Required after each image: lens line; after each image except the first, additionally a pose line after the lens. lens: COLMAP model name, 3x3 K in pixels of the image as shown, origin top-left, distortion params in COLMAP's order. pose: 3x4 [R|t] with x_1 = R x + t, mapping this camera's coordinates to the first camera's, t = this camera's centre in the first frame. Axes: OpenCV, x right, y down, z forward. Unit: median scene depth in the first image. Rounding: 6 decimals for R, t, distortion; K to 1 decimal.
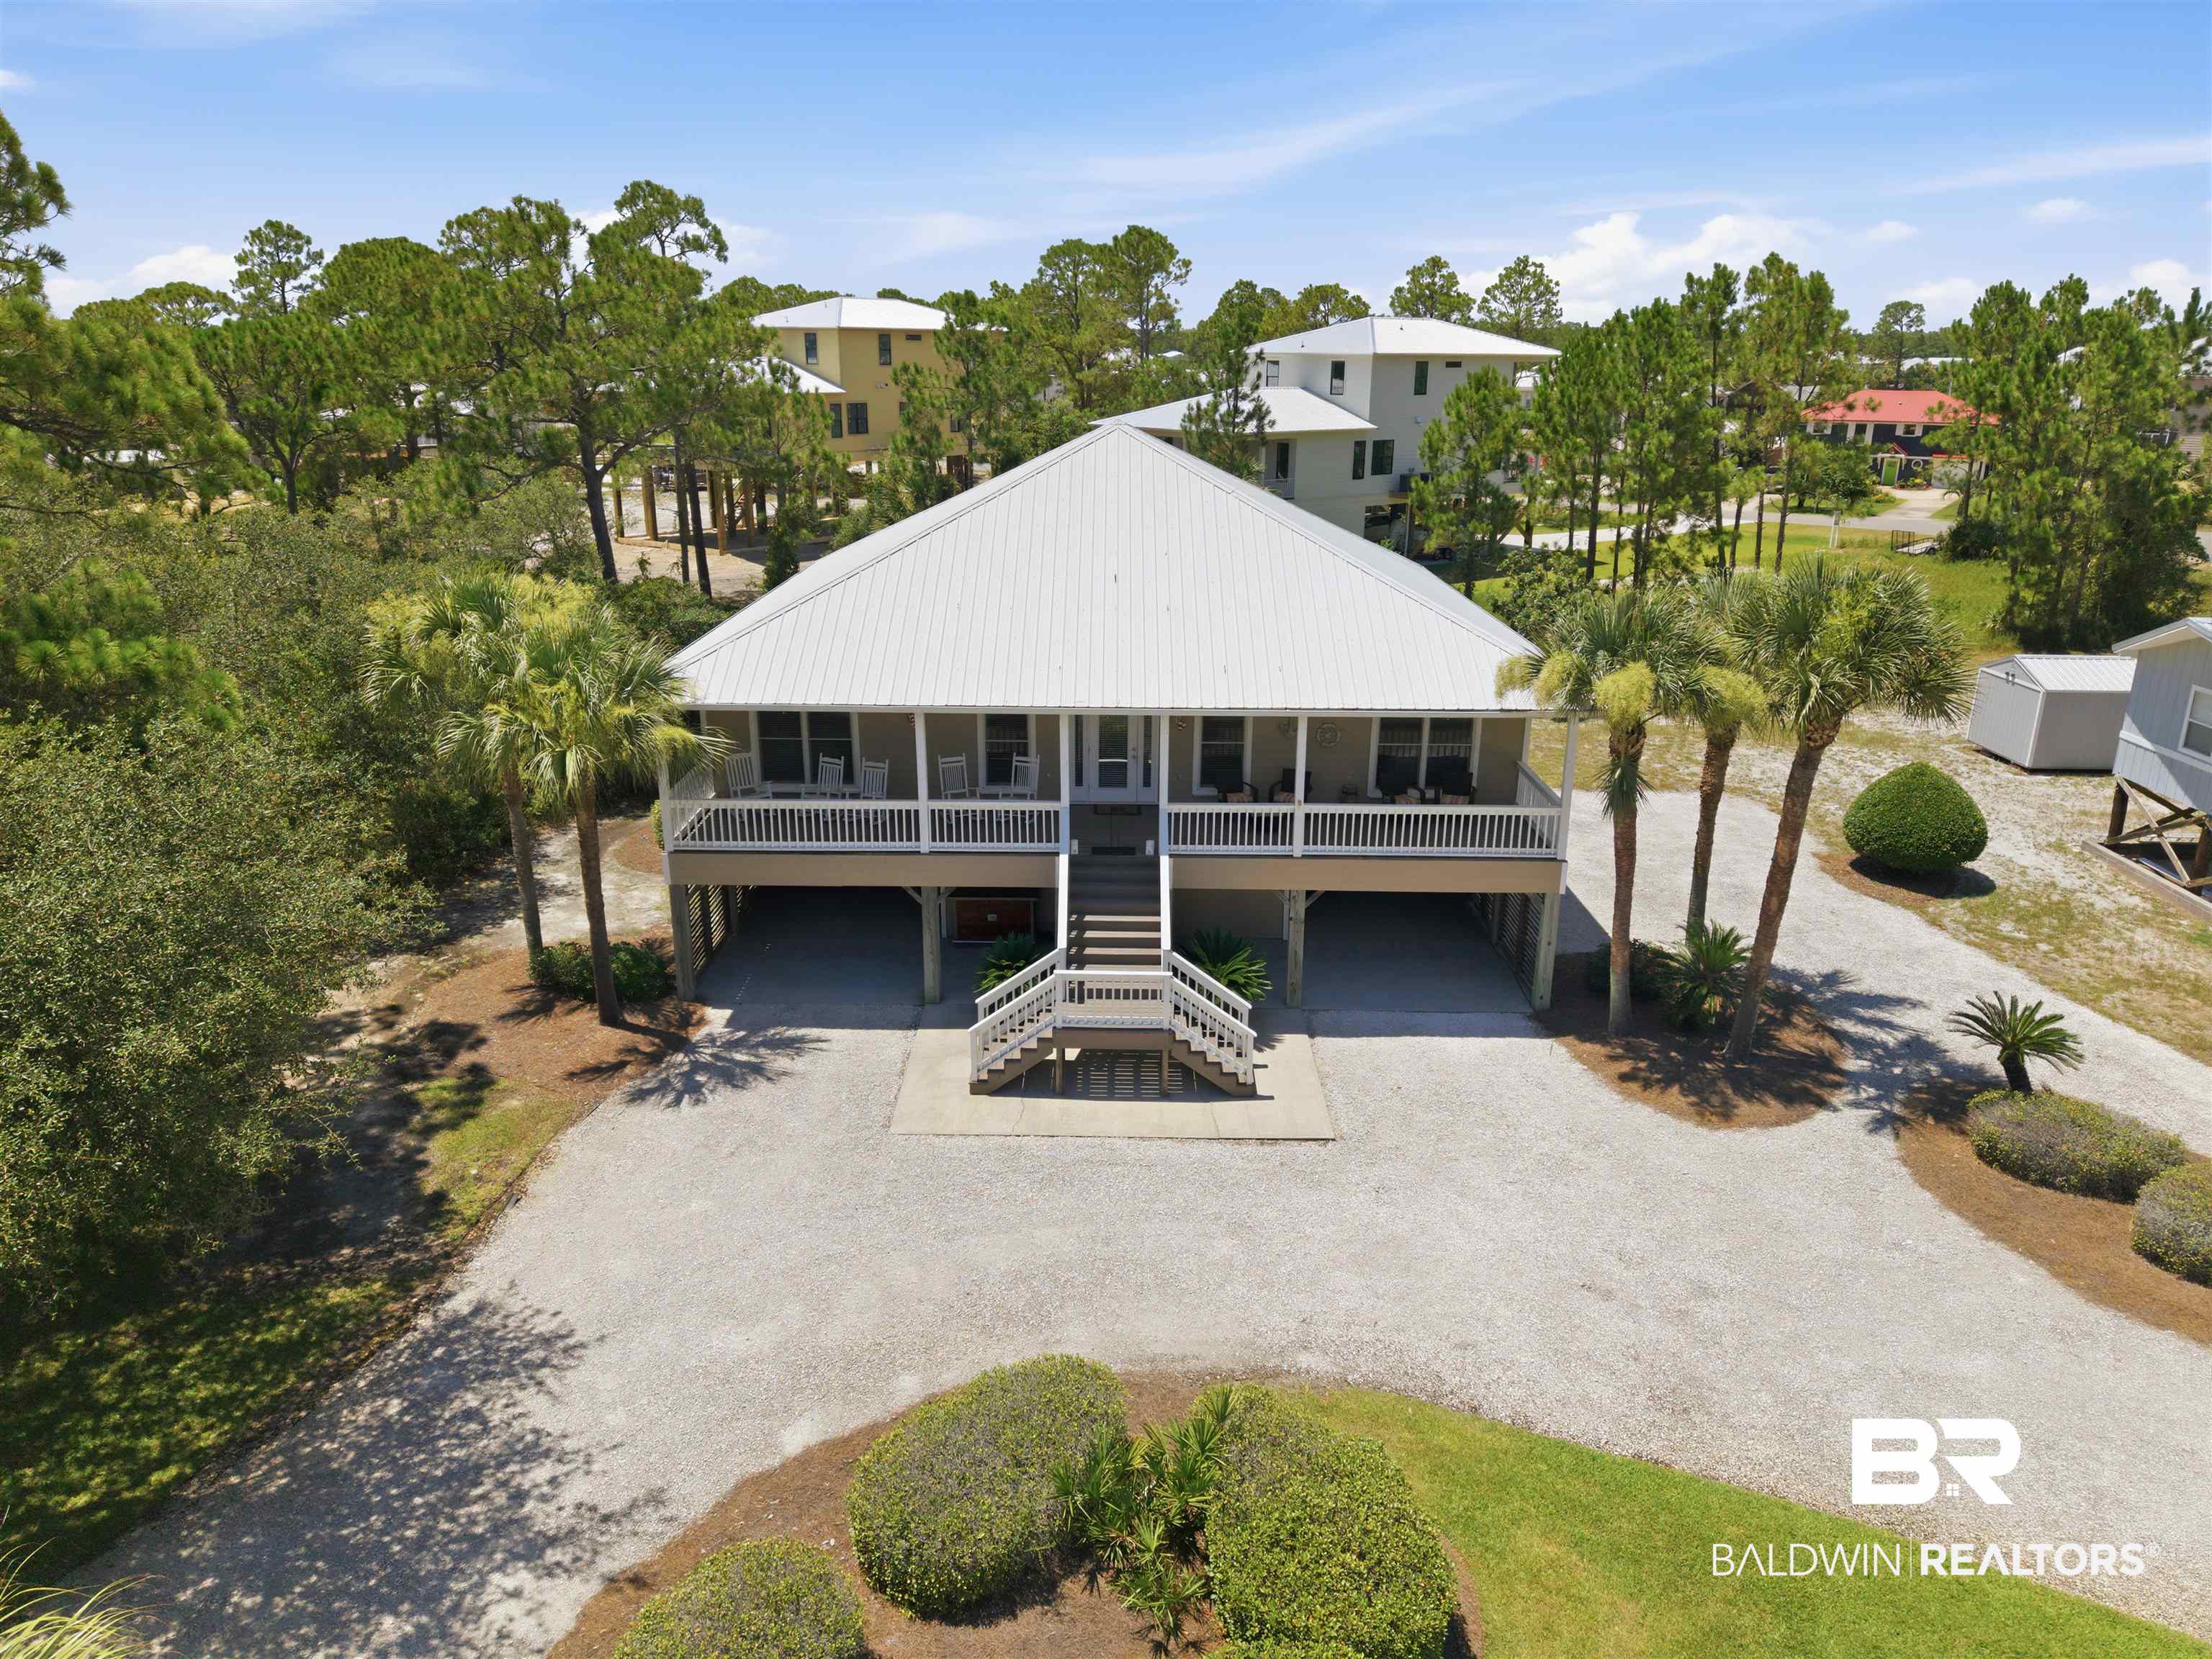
lens RADIAL K [[1417.5, 0, 1106.0], [0, 1417.5, 829.5], [0, 0, 1]] dist [0.006666, -0.000693]
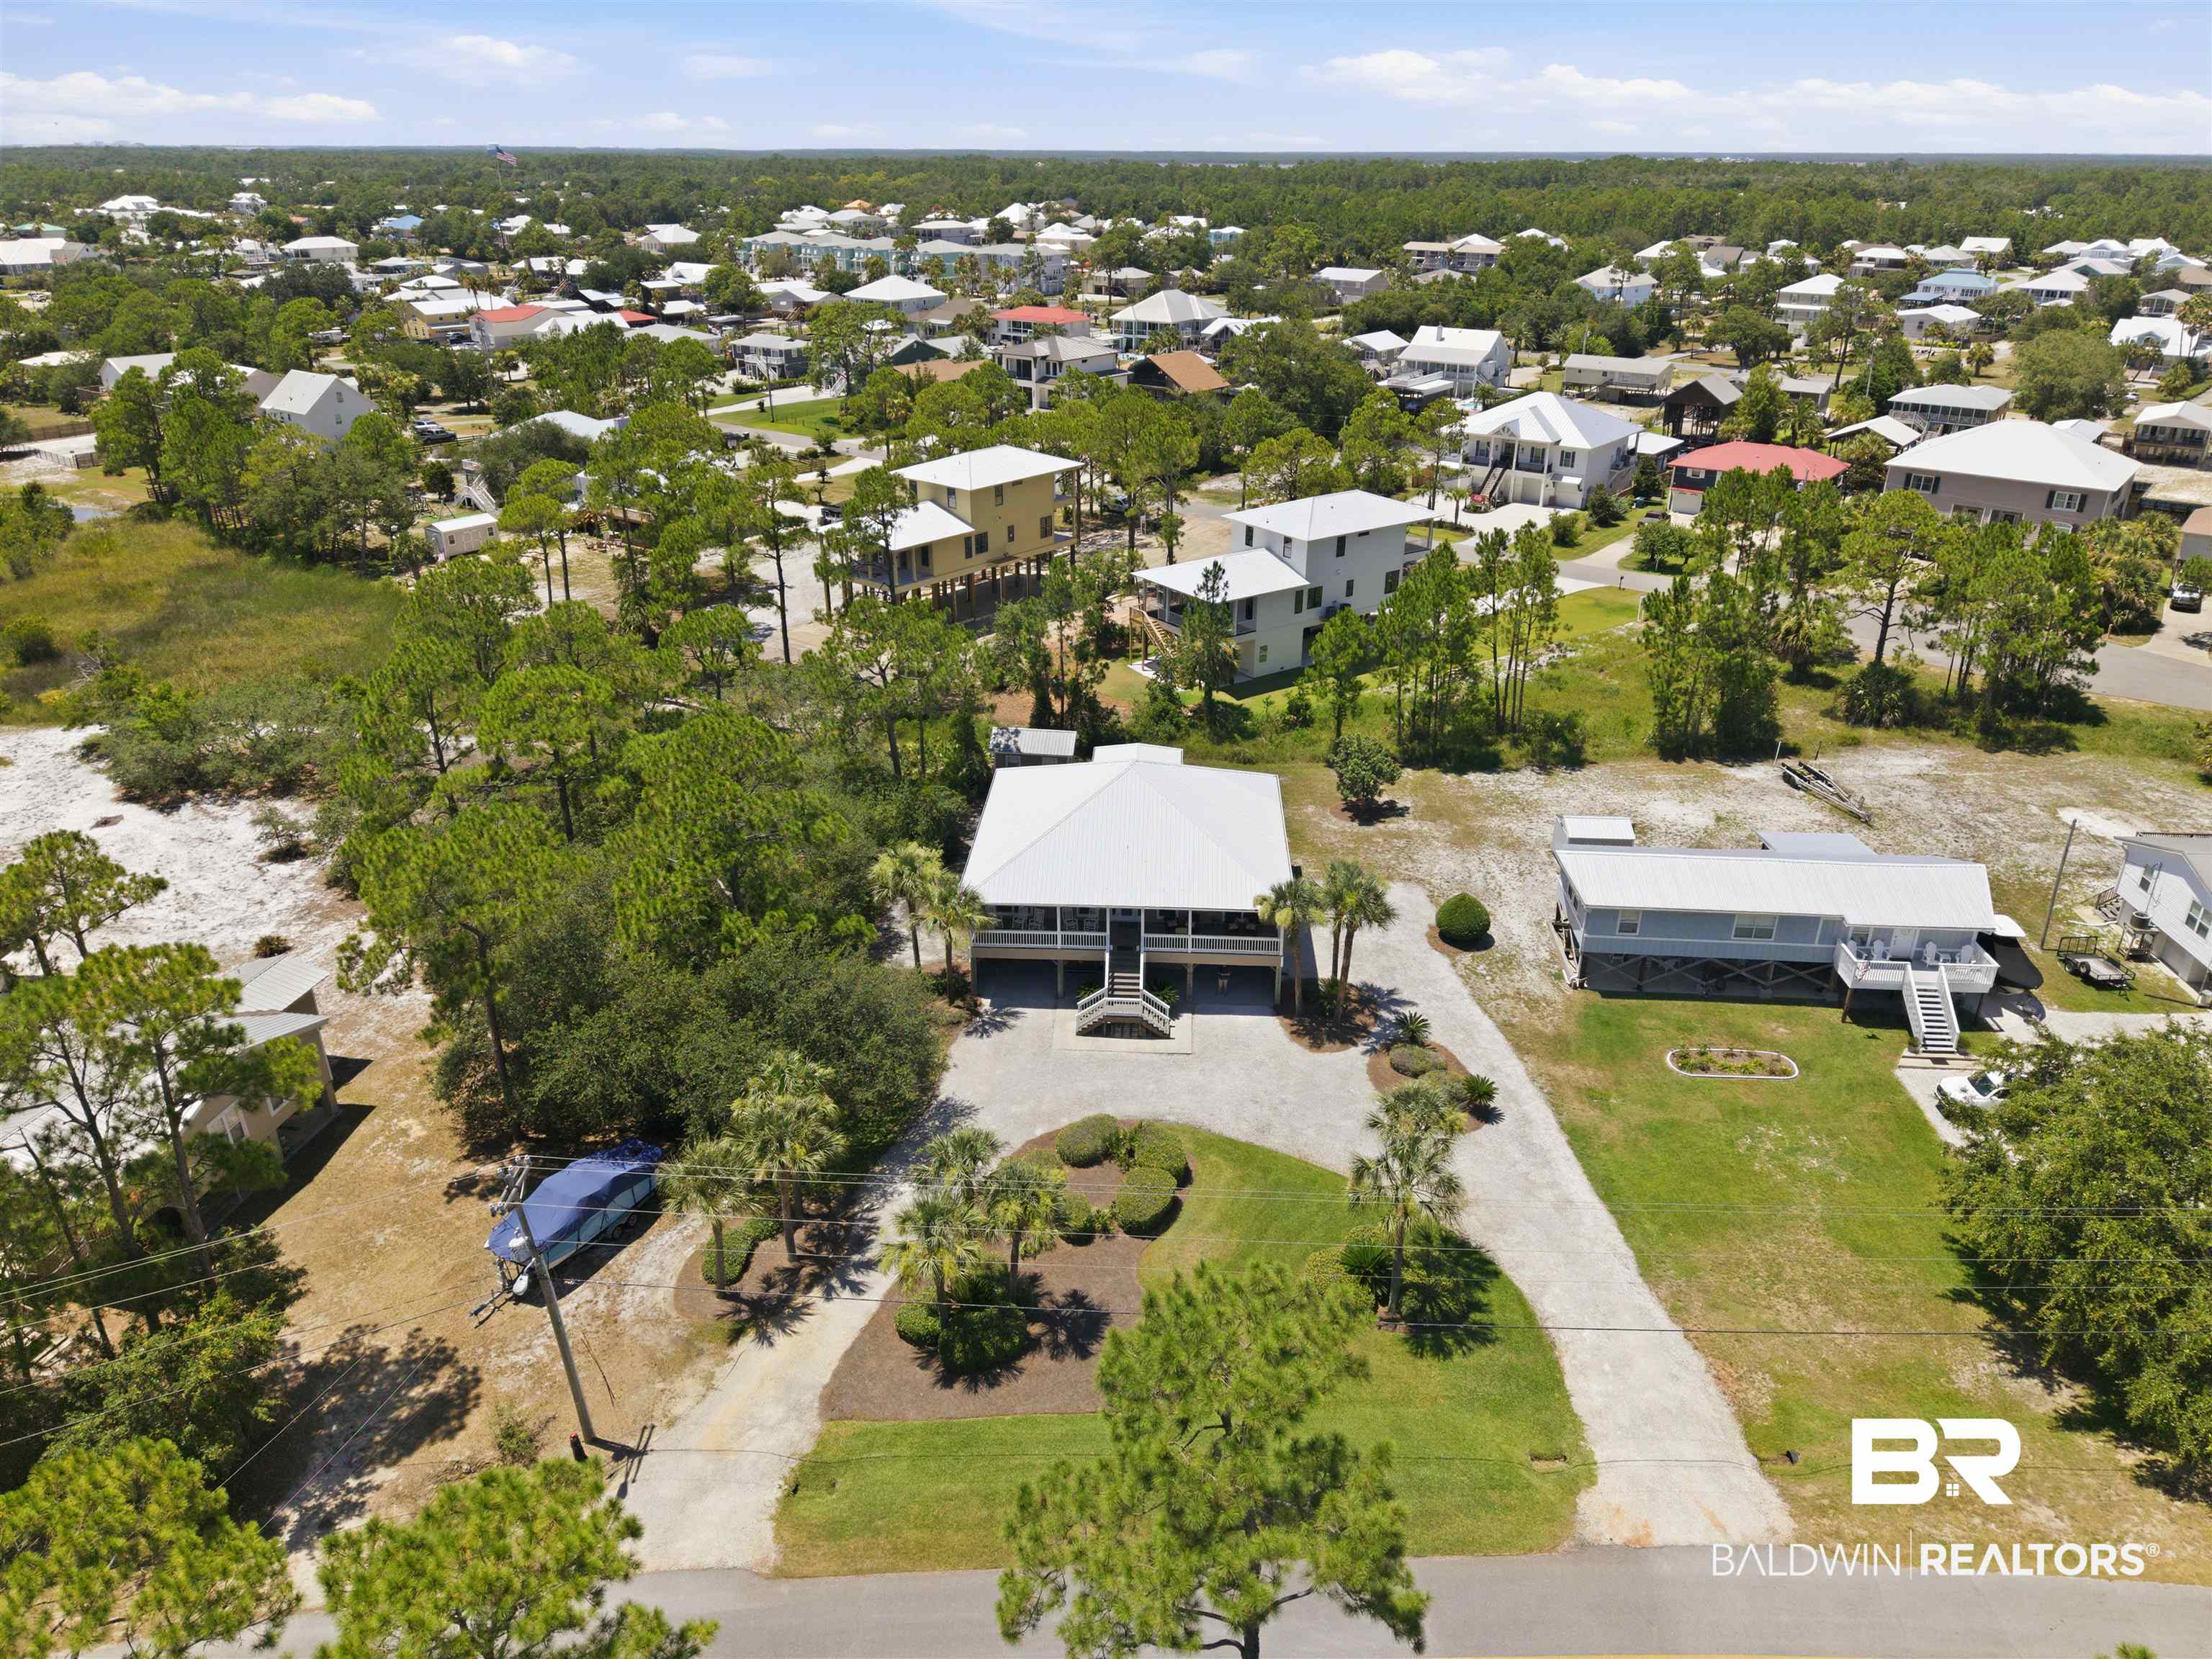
lens RADIAL K [[1417.5, 0, 1106.0], [0, 1417.5, 829.5], [0, 0, 1]] dist [0.006666, -0.000693]
pose [[0.999165, 0.014669, -0.038135, 0.072781], [-0.009677, 0.991736, 0.127932, -0.594168], [0.039696, -0.127456, 0.991050, -1.816751]]
